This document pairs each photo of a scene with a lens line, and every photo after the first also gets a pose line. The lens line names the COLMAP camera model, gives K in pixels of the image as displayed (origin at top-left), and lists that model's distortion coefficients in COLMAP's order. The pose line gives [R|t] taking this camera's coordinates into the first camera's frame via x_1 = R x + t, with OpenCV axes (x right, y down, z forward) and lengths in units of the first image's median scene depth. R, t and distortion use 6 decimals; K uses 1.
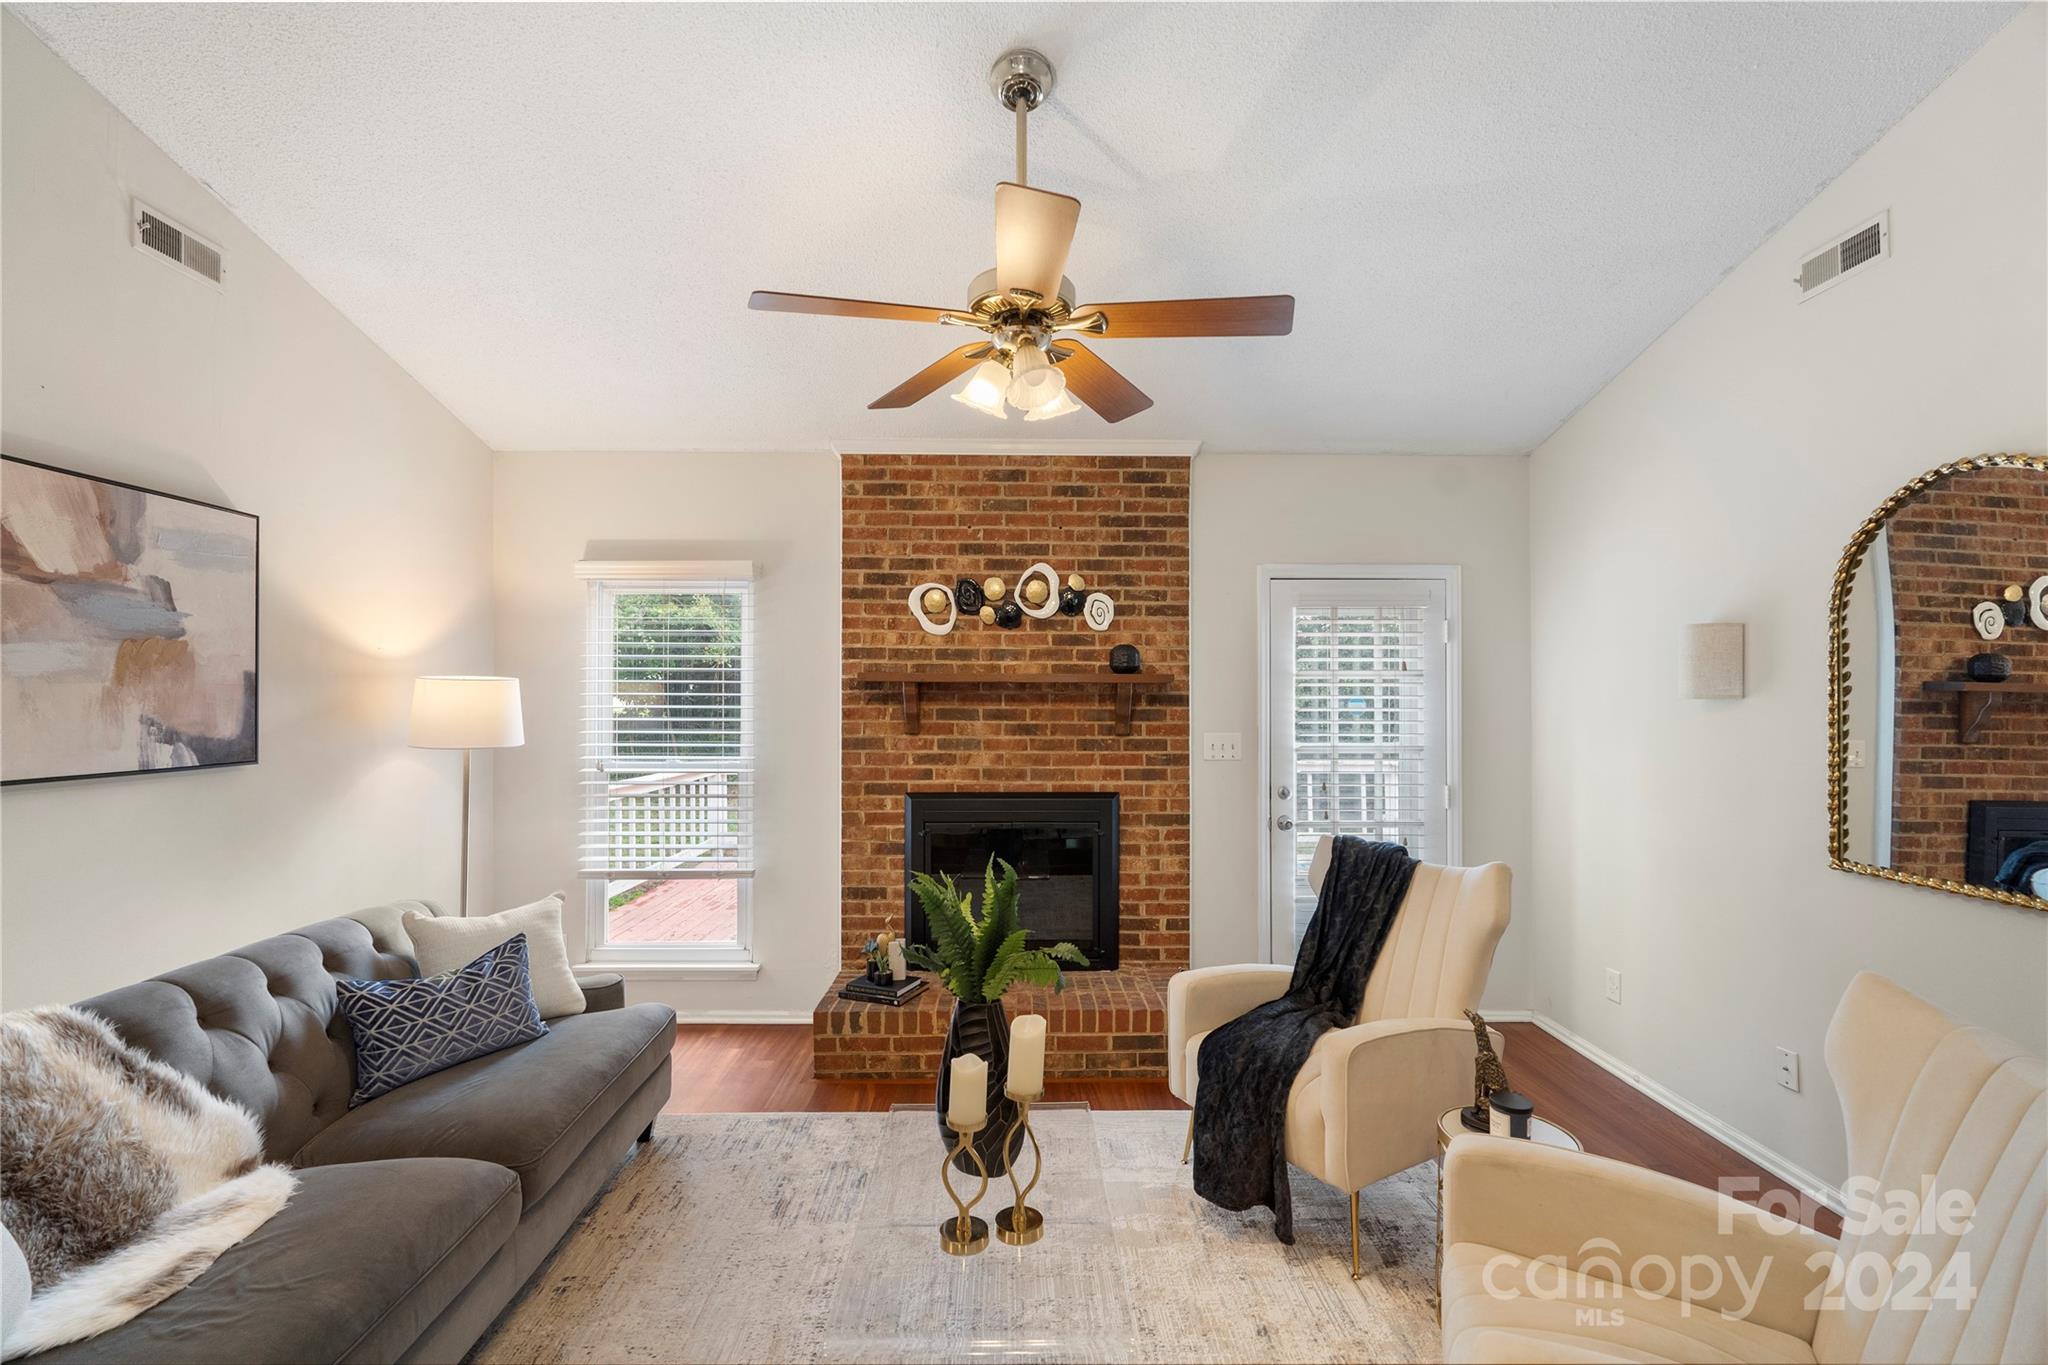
lens RADIAL K [[902.0, 0, 1024.9], [0, 902.0, 681.6], [0, 0, 1]] dist [-0.000568, -0.001065]
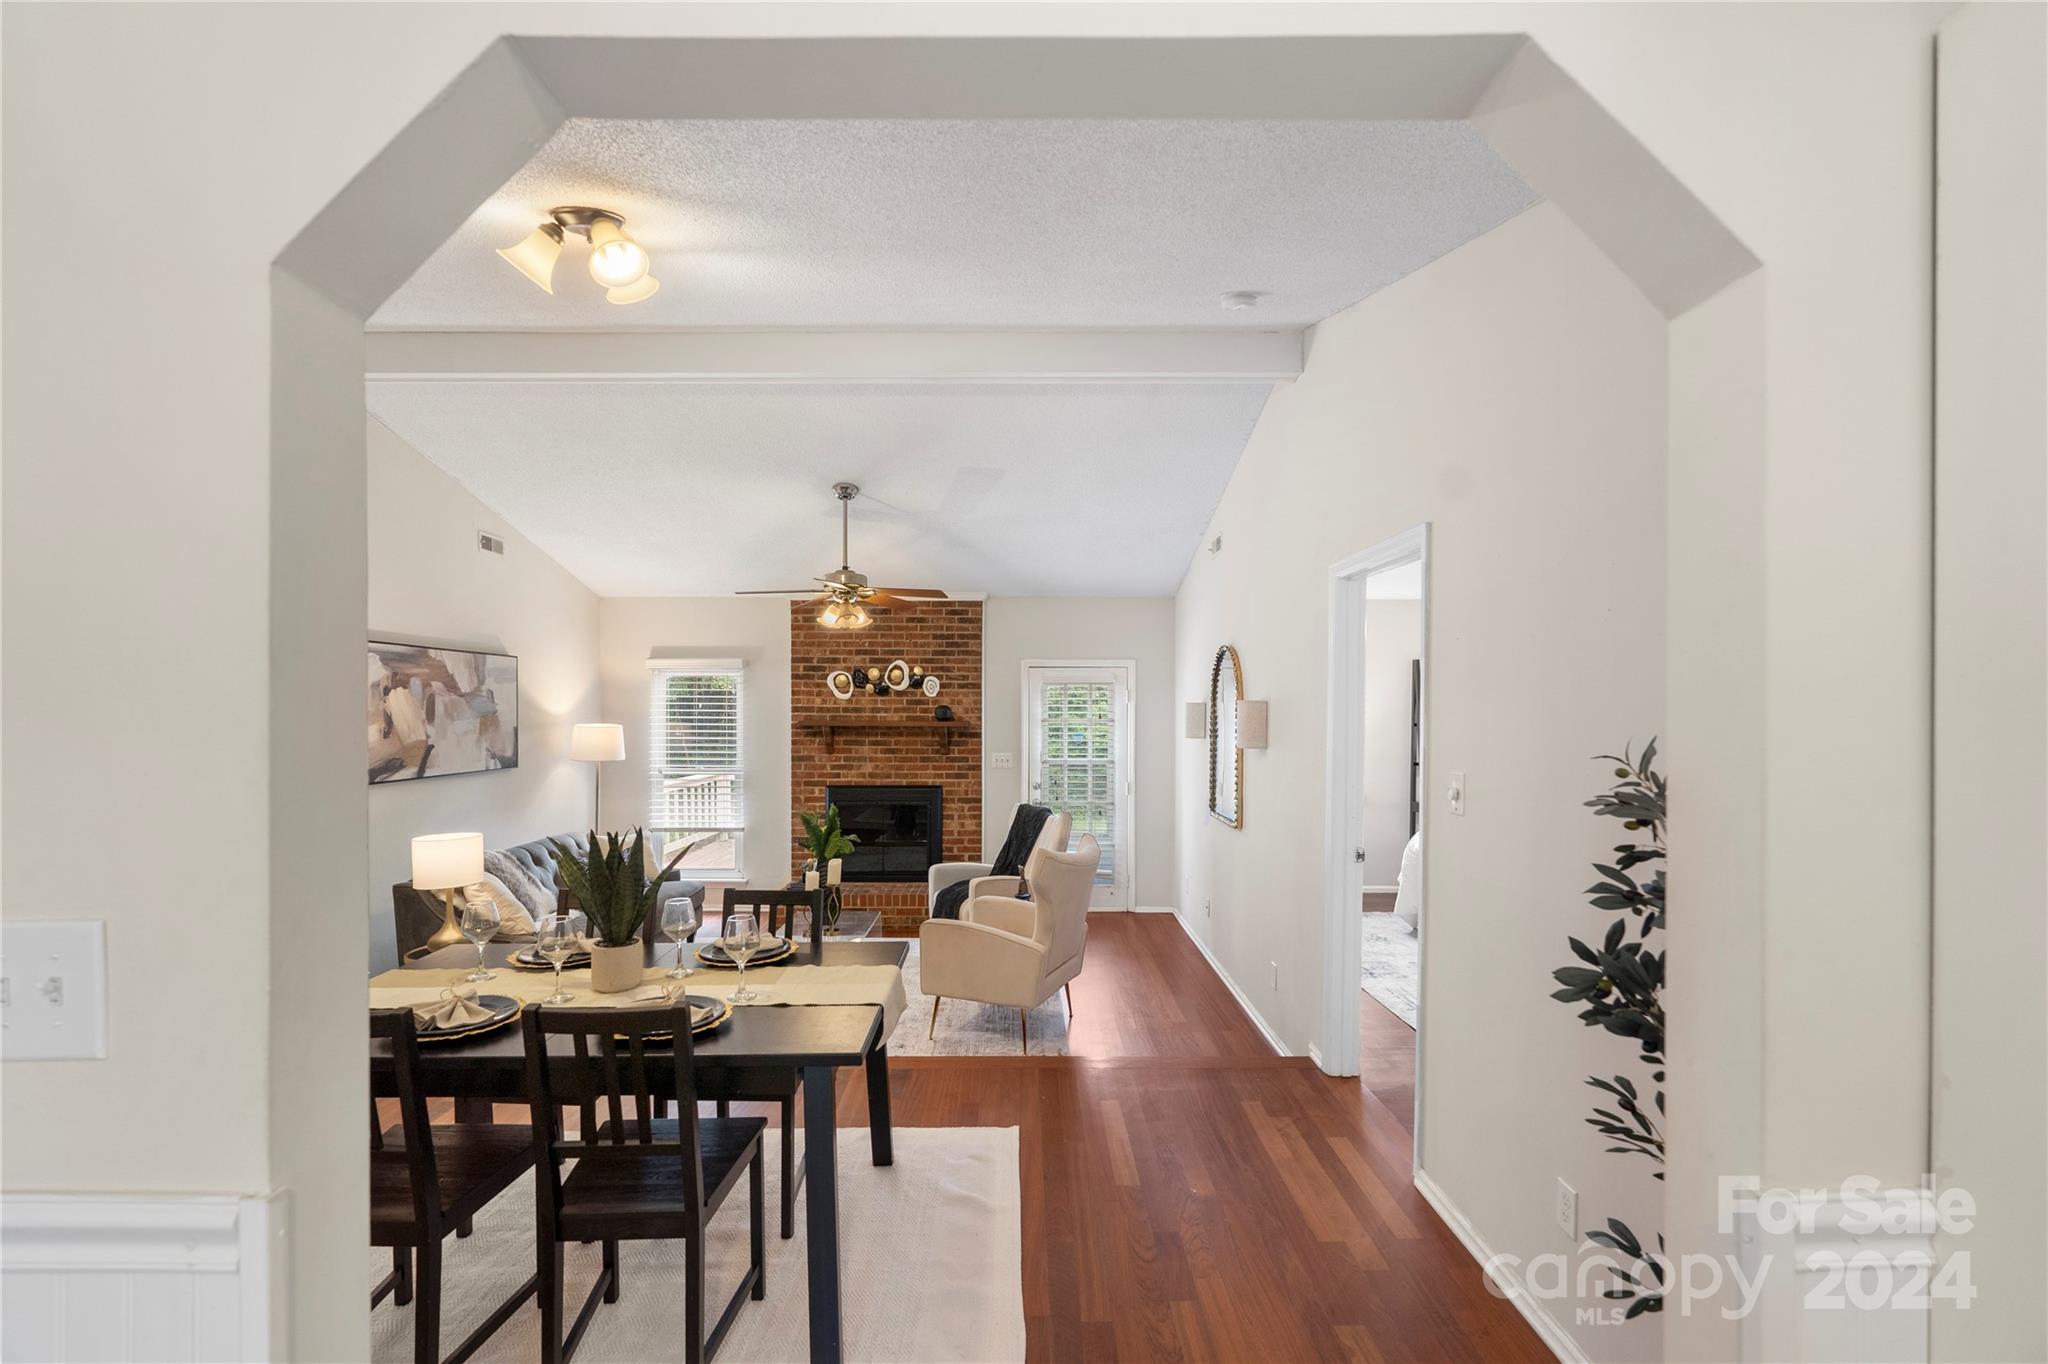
lens RADIAL K [[902.0, 0, 1015.2], [0, 902.0, 711.7], [0, 0, 1]] dist [-0.000568, -0.001065]
pose [[0.999861, 0.000848, -0.016641, 0.282795], [-0.000514, 0.999798, 0.020073, -0.063761], [0.016654, -0.020062, 0.999660, -0.824663]]
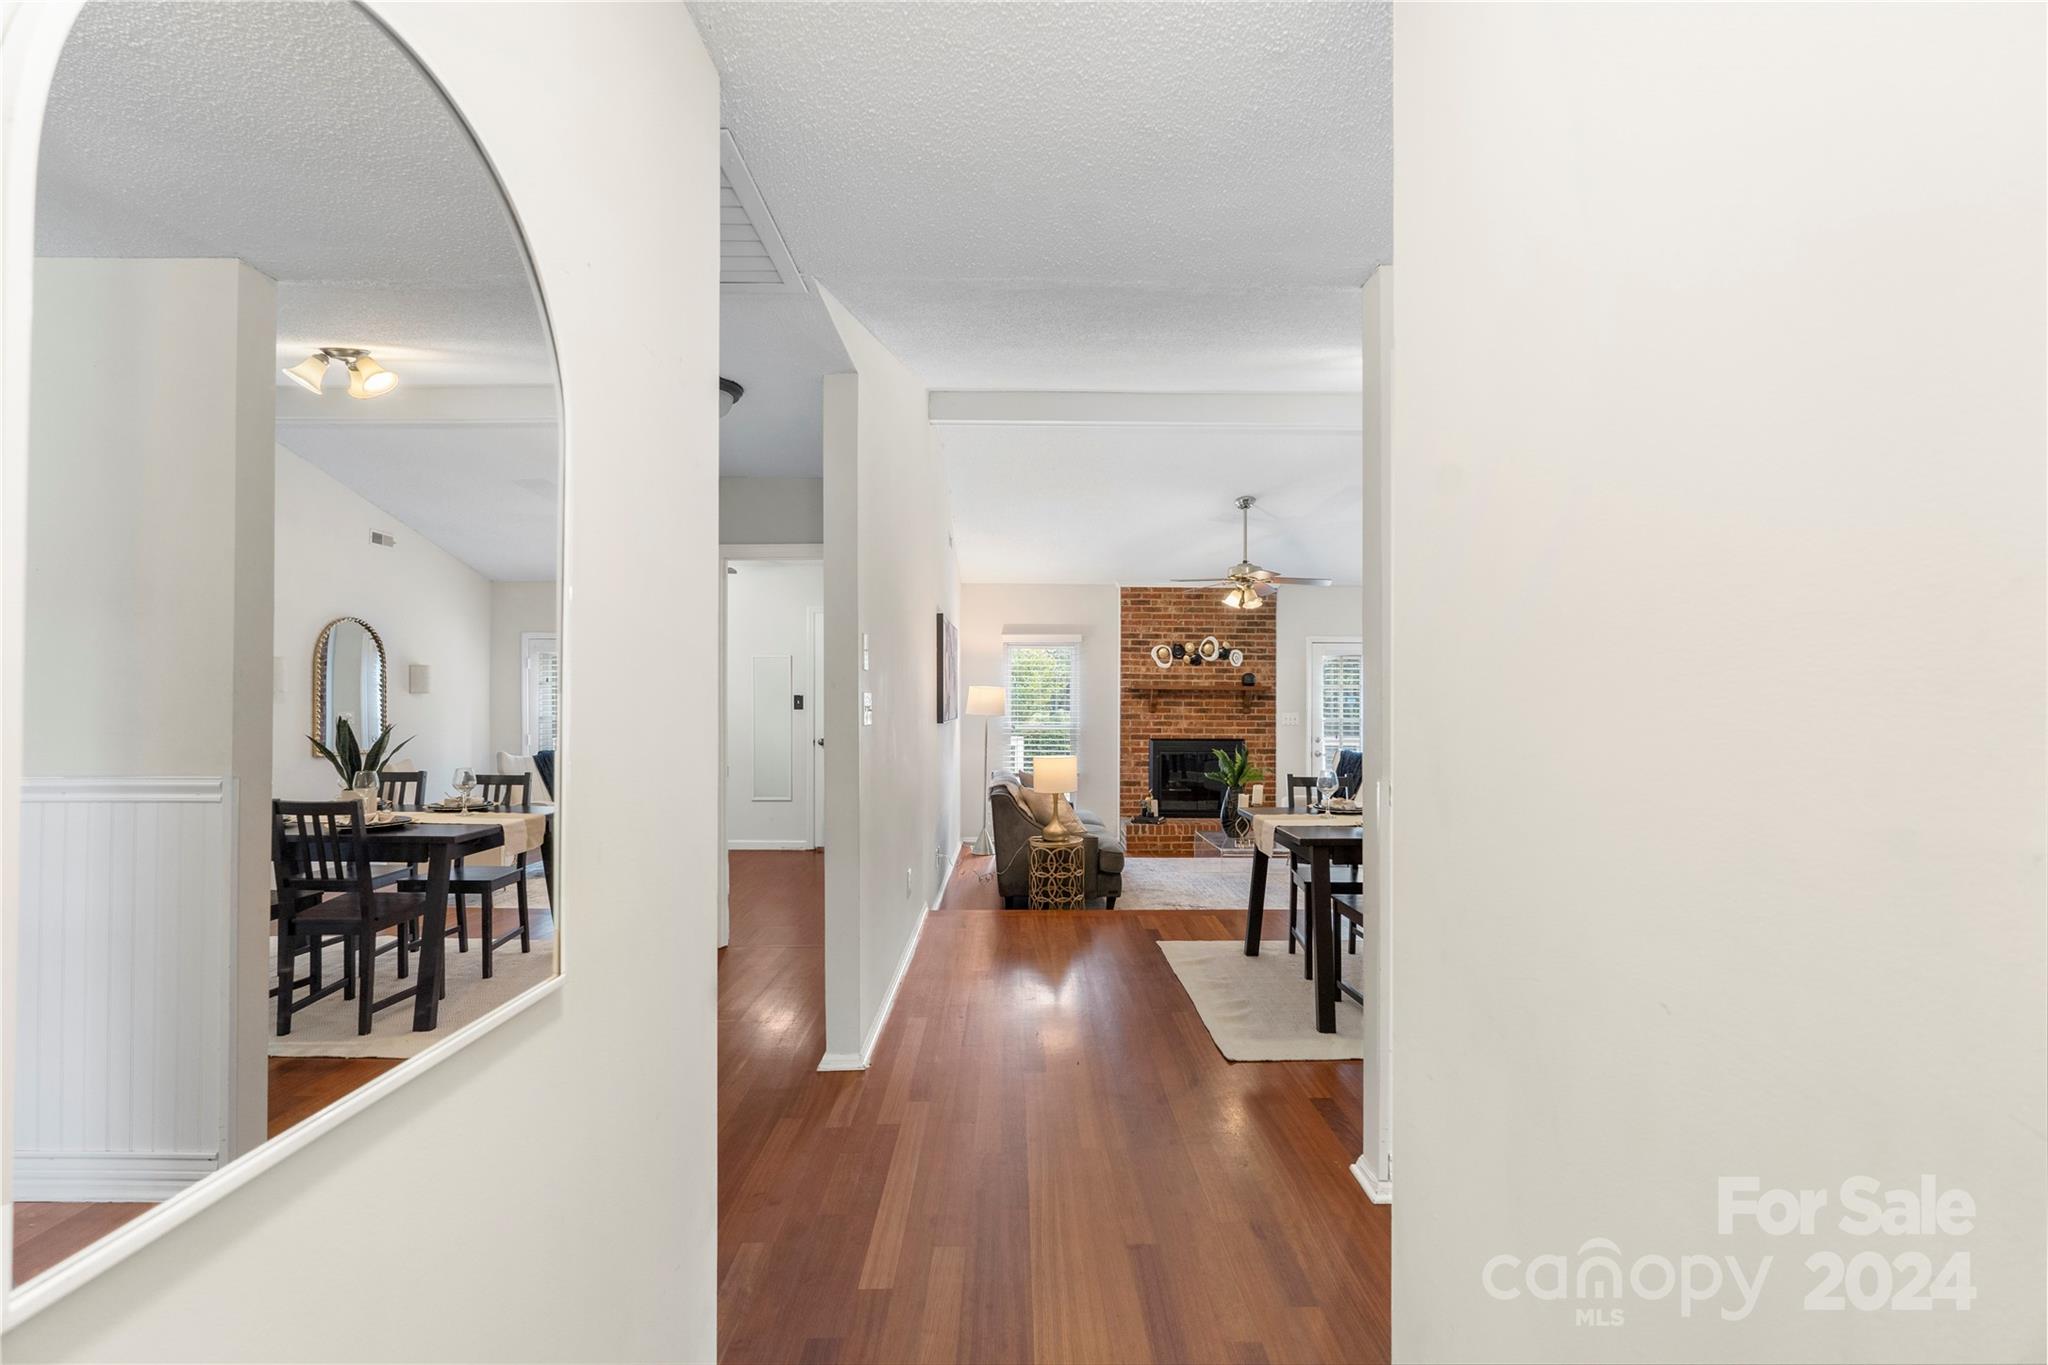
lens RADIAL K [[912.2, 0, 1025.8], [0, 912.2, 689.2], [0, 0, 1]] dist [0.002950, -0.000424]
pose [[0.999993, 0.003803, 0.000185, -0.438956], [-0.003805, 0.999971, 0.006652, -0.013312], [-0.000160, -0.006653, 0.999978, -1.259692]]
